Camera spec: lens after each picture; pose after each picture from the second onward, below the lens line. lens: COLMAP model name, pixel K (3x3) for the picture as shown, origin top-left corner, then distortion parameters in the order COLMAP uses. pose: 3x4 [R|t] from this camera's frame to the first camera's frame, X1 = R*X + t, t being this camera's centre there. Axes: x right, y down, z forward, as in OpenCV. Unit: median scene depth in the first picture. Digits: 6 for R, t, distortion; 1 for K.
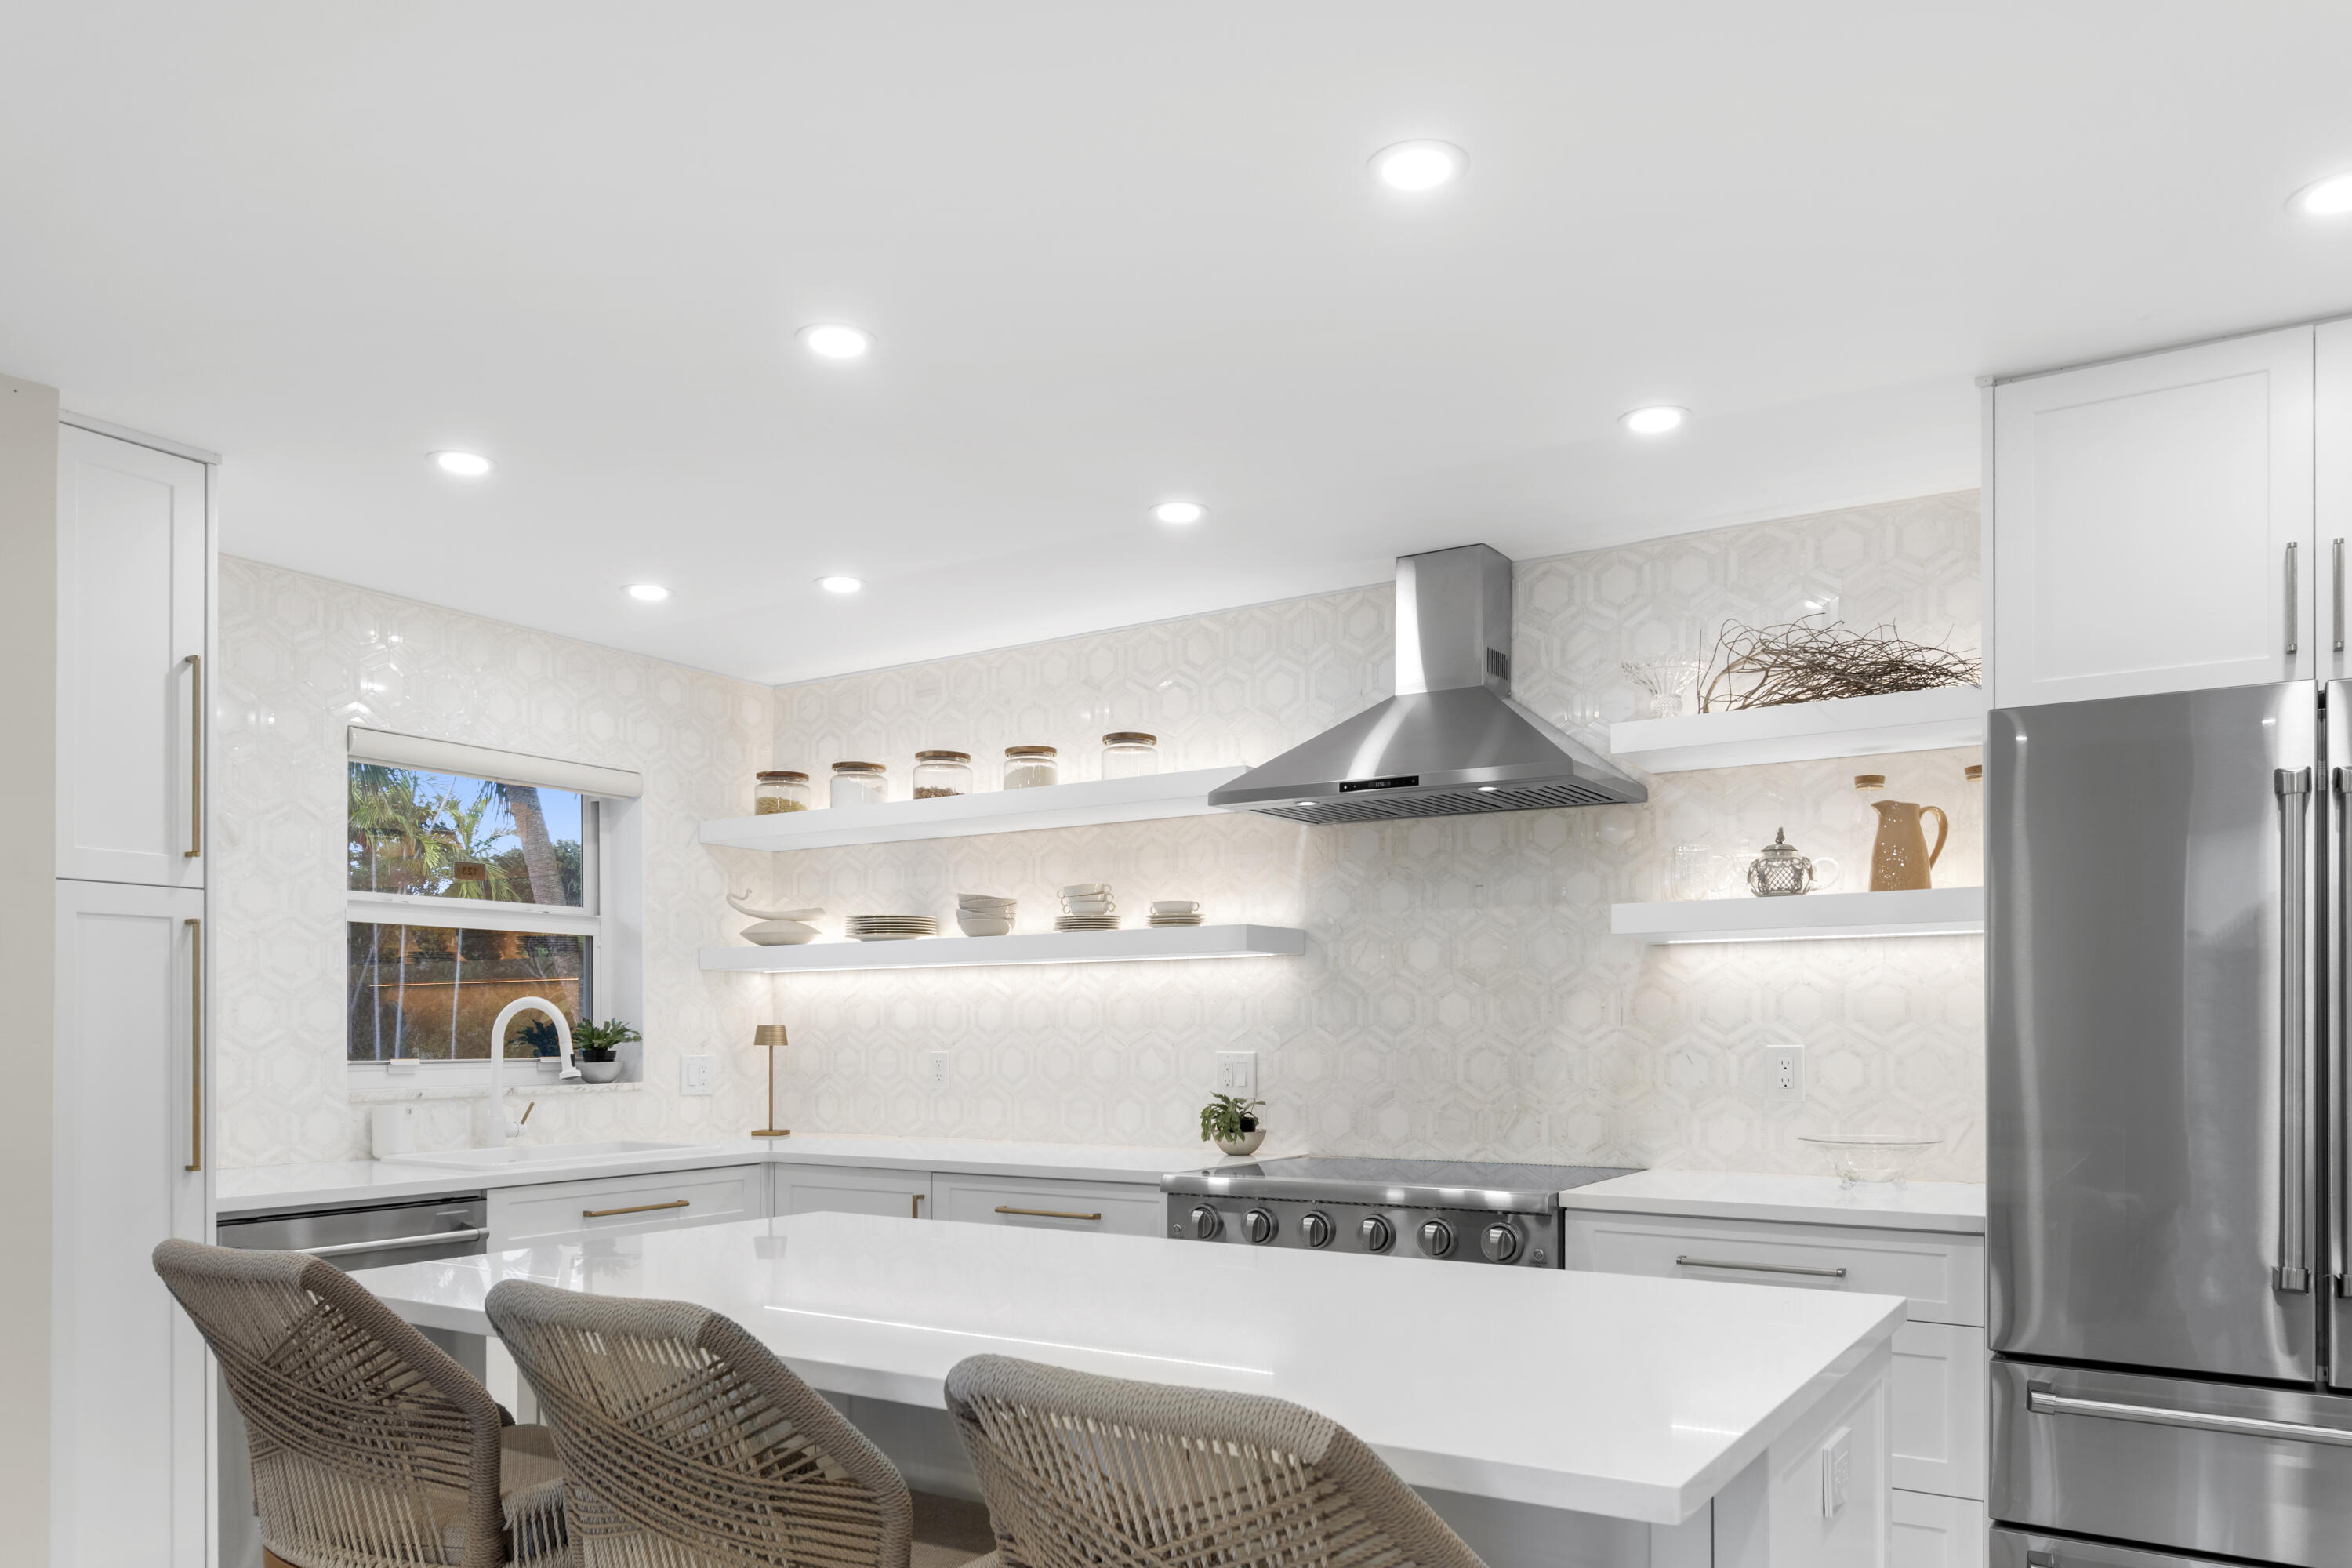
lens RADIAL K [[1619.5, 0, 1170.9], [0, 1619.5, 1025.9], [0, 0, 1]] dist [0.003392, -0.000120]
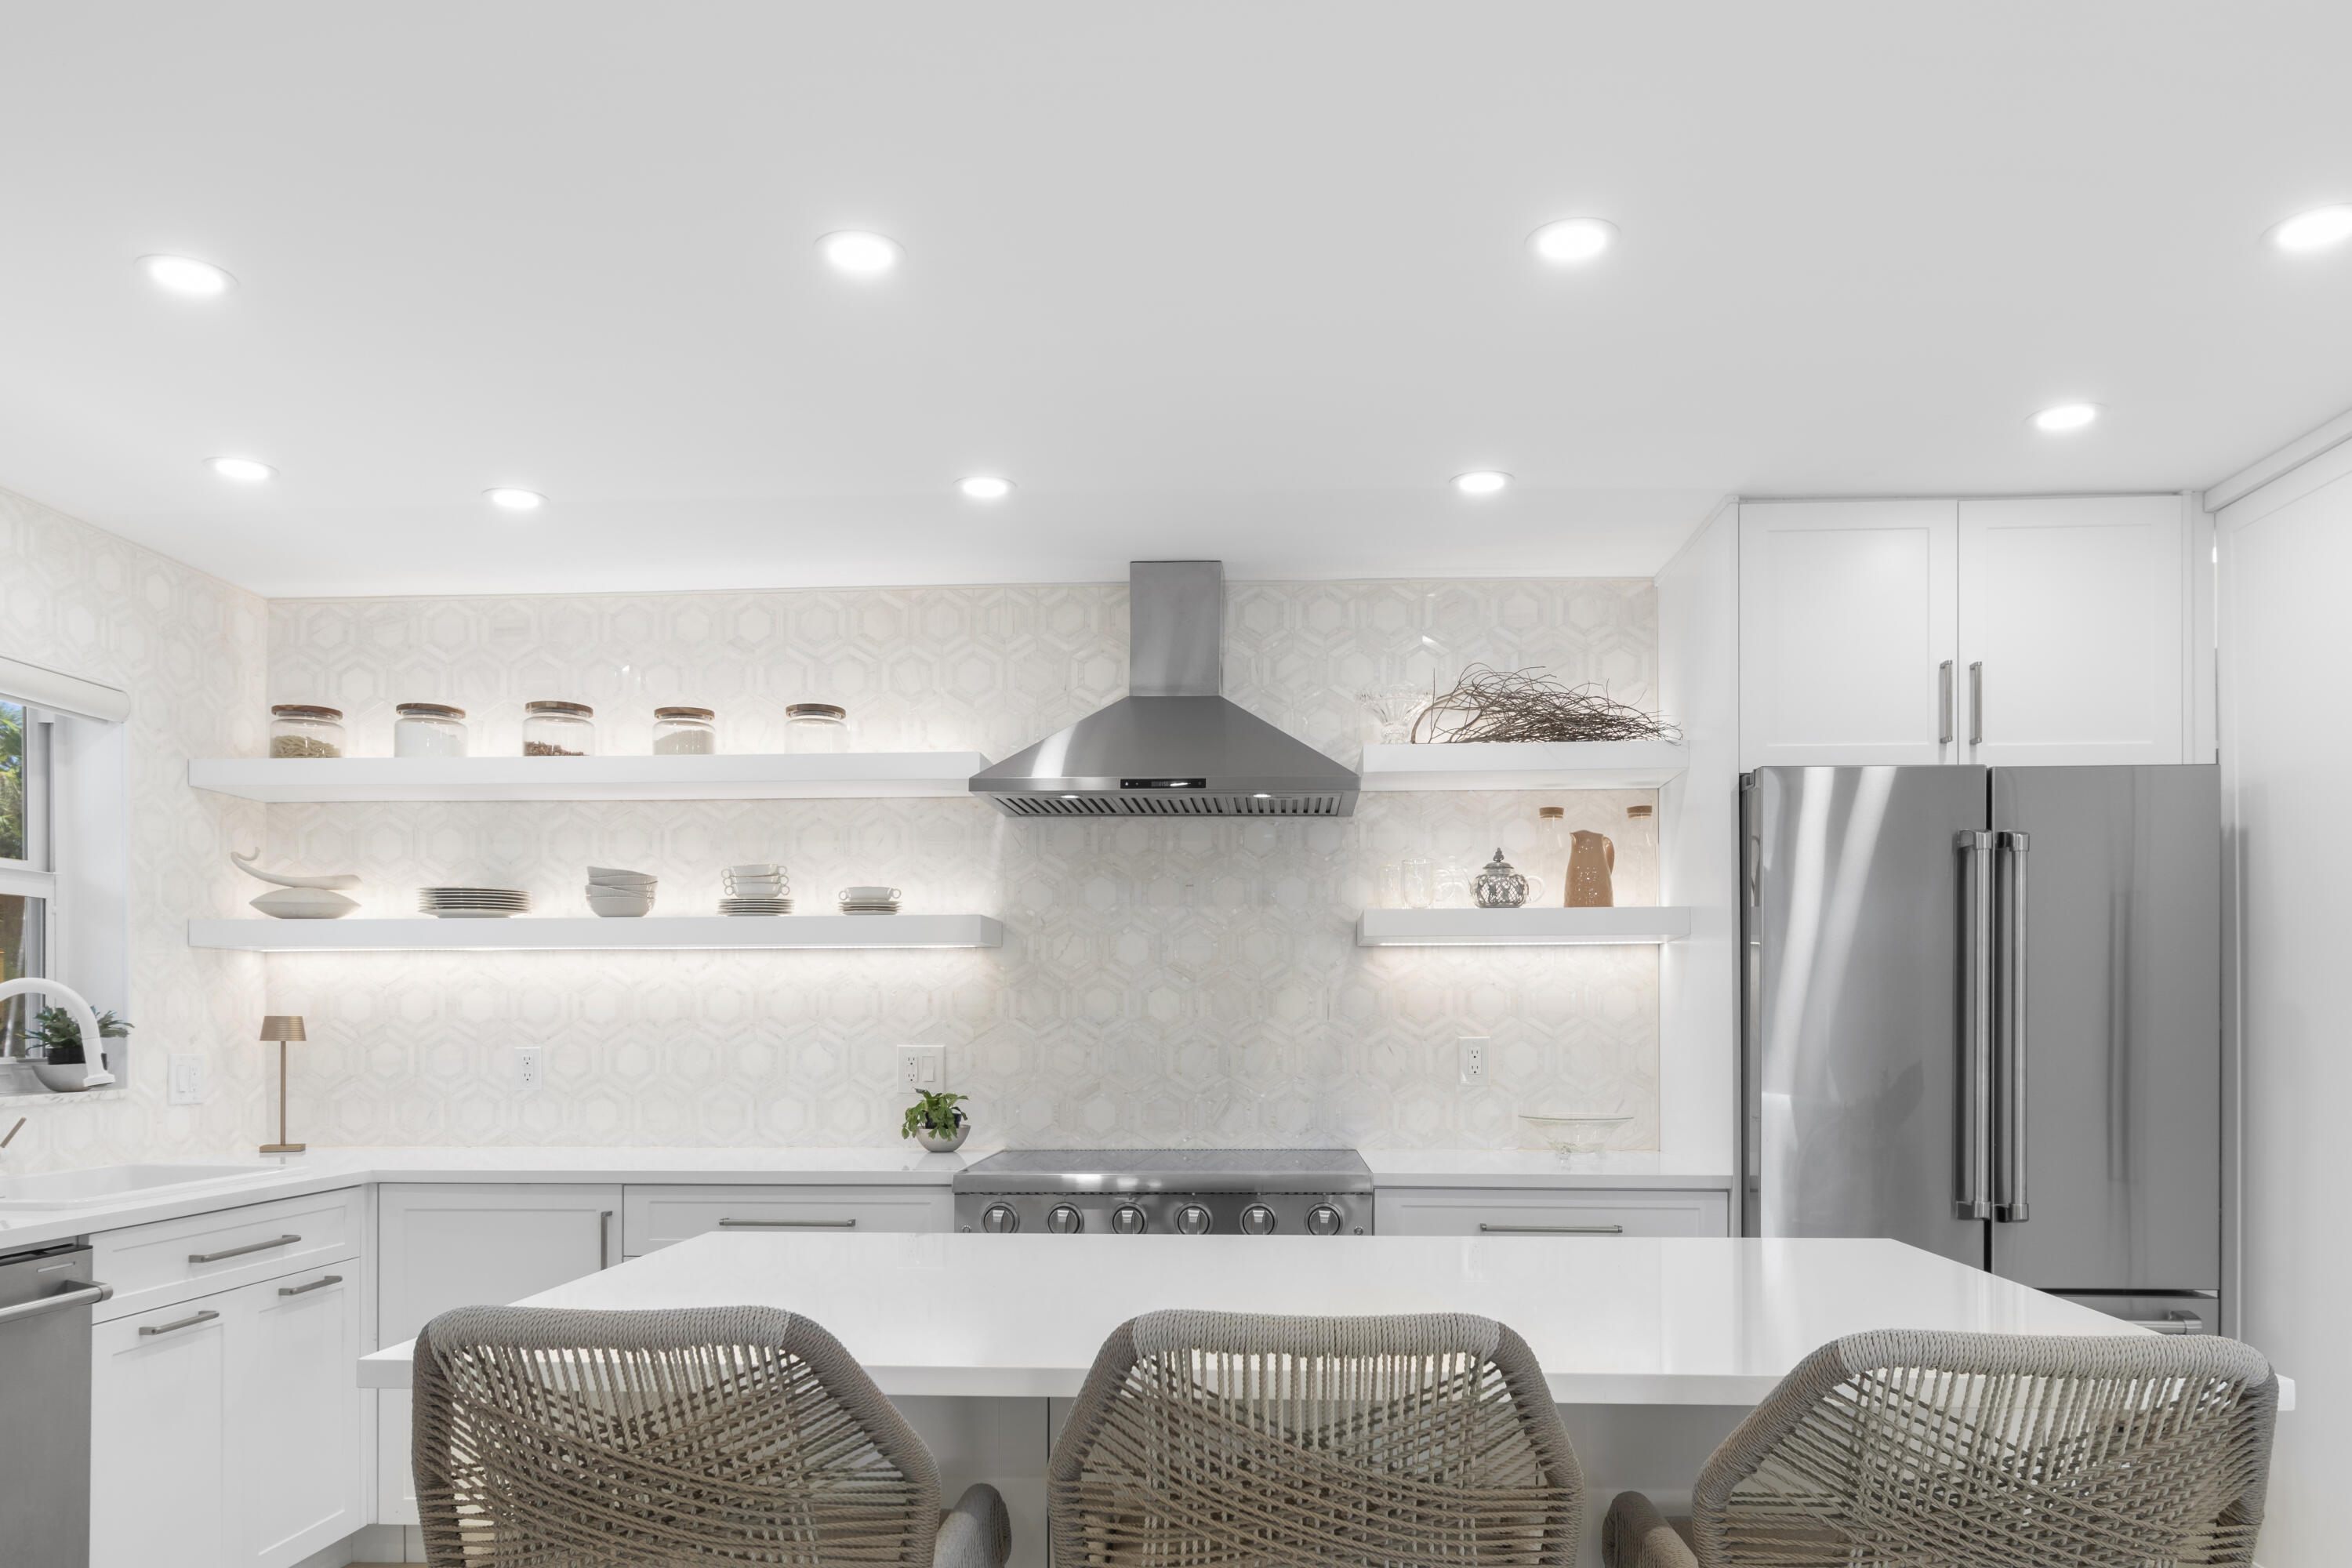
lens RADIAL K [[1619.5, 0, 1170.9], [0, 1619.5, 1025.9], [0, 0, 1]] dist [0.003392, -0.000120]
pose [[0.873174, -0.000487, 0.487409, -0.316503], [-0.002466, 0.999982, 0.005417, -0.001320], [-0.487403, -0.005932, 0.873157, 0.086895]]
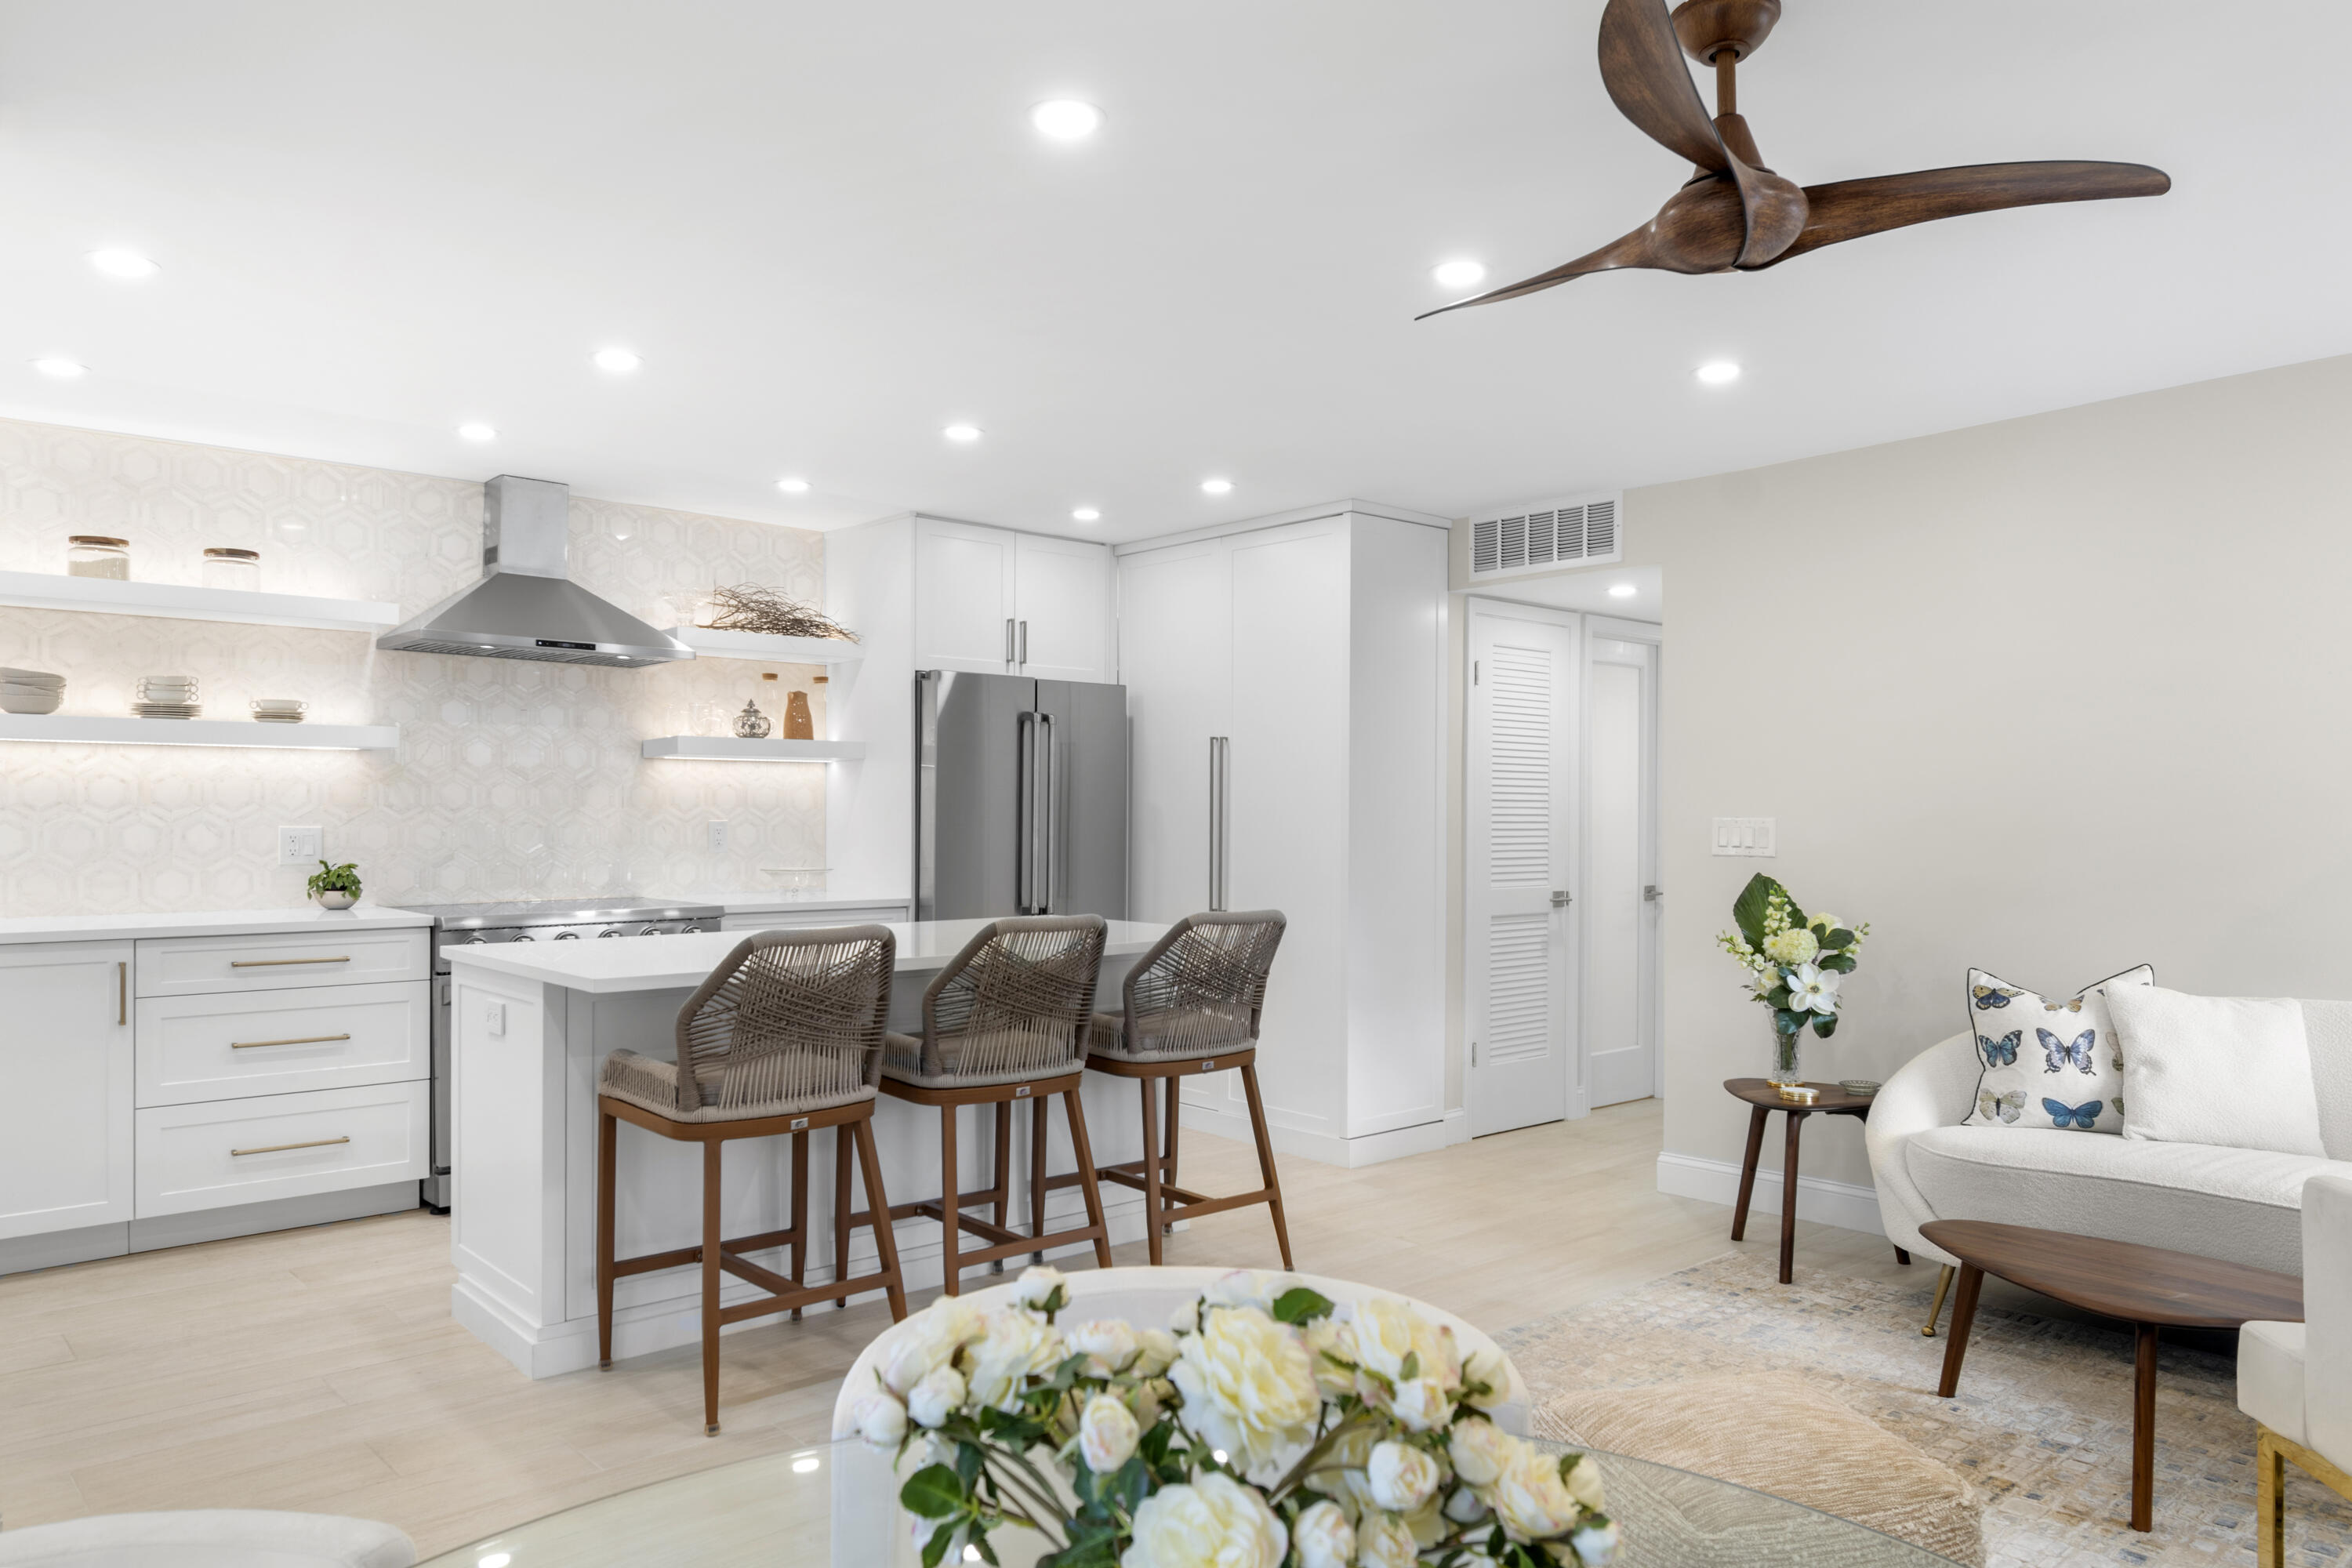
lens RADIAL K [[1578.4, 0, 1176.9], [0, 1578.4, 831.8], [0, 0, 1]] dist [-0.001060, -0.001048]
pose [[0.274978, -0.009699, 0.961402, -0.958536], [-0.011043, 0.999851, 0.013245, -0.002997], [-0.961387, -0.014259, 0.274830, 0.050873]]
